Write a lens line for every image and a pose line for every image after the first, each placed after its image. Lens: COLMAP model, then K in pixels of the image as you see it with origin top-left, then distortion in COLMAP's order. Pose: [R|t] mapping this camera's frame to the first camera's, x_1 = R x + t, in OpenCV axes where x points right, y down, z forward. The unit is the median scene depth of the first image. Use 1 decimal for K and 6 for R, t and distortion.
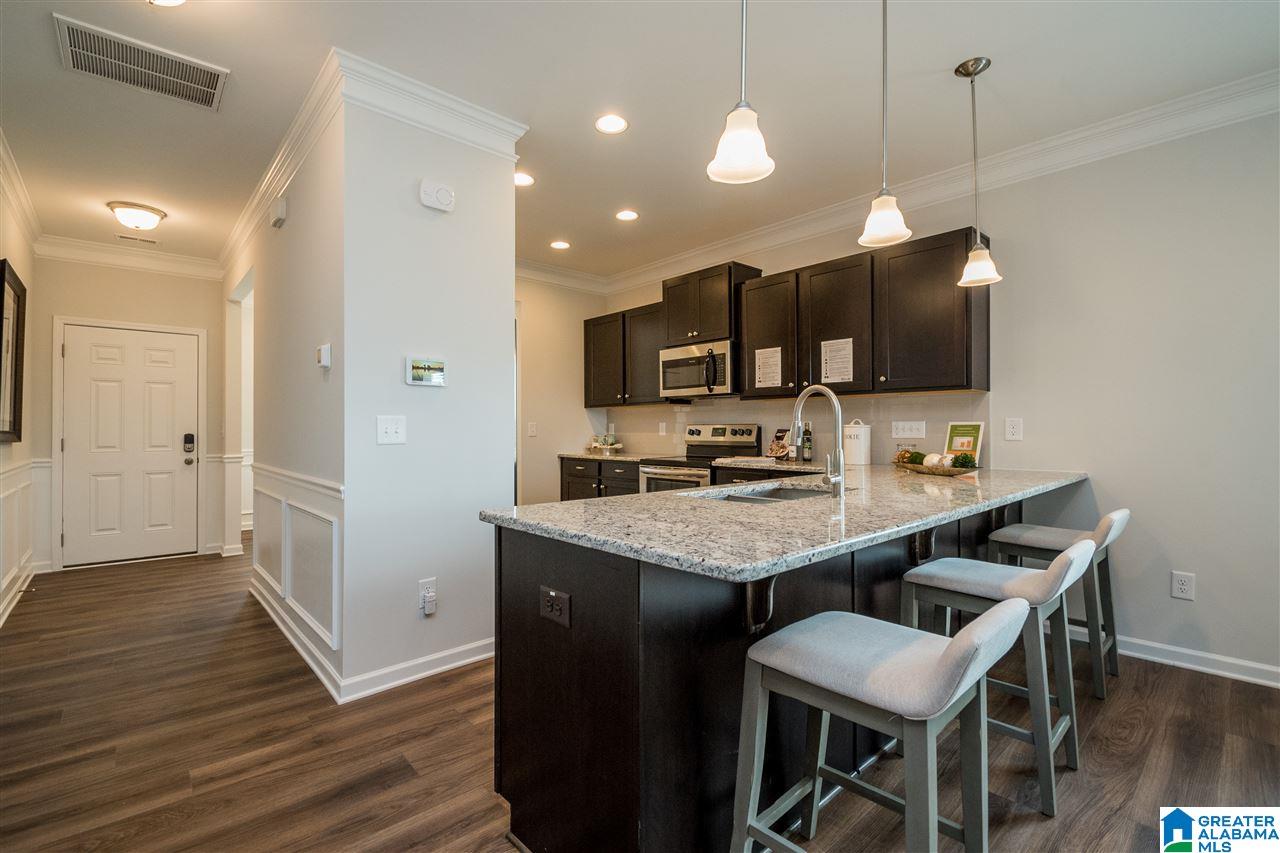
lens RADIAL K [[557.0, 0, 642.2], [0, 557.0, 429.8], [0, 0, 1]] dist [0.001799, -0.009887]
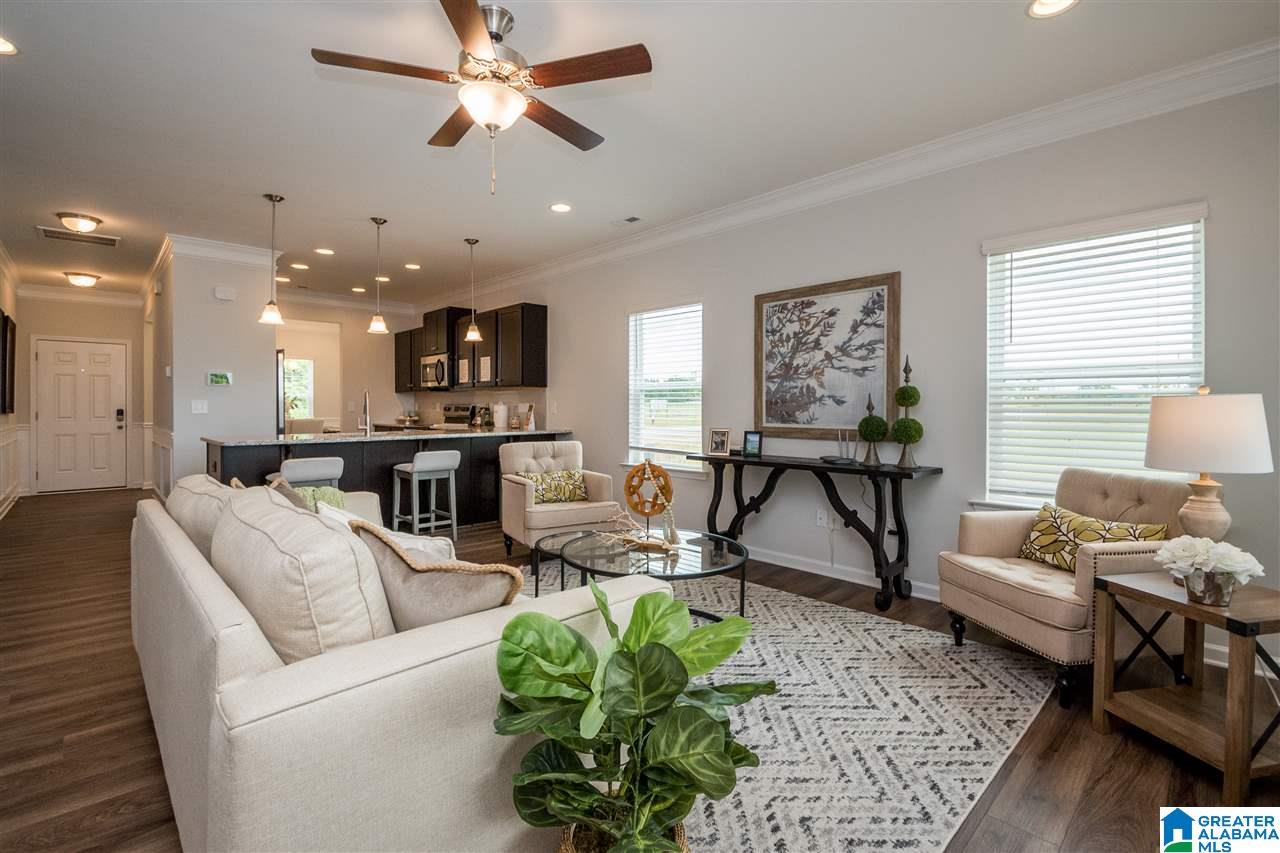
lens RADIAL K [[578.4, 0, 637.2], [0, 578.4, 413.7], [0, 0, 1]] dist [0.014043, -0.011862]
pose [[0.999965, 0.003564, 0.007598, 0.683564], [-0.003647, 0.999933, 0.010987, -0.003130], [-0.007558, -0.011014, 0.999911, -0.699093]]
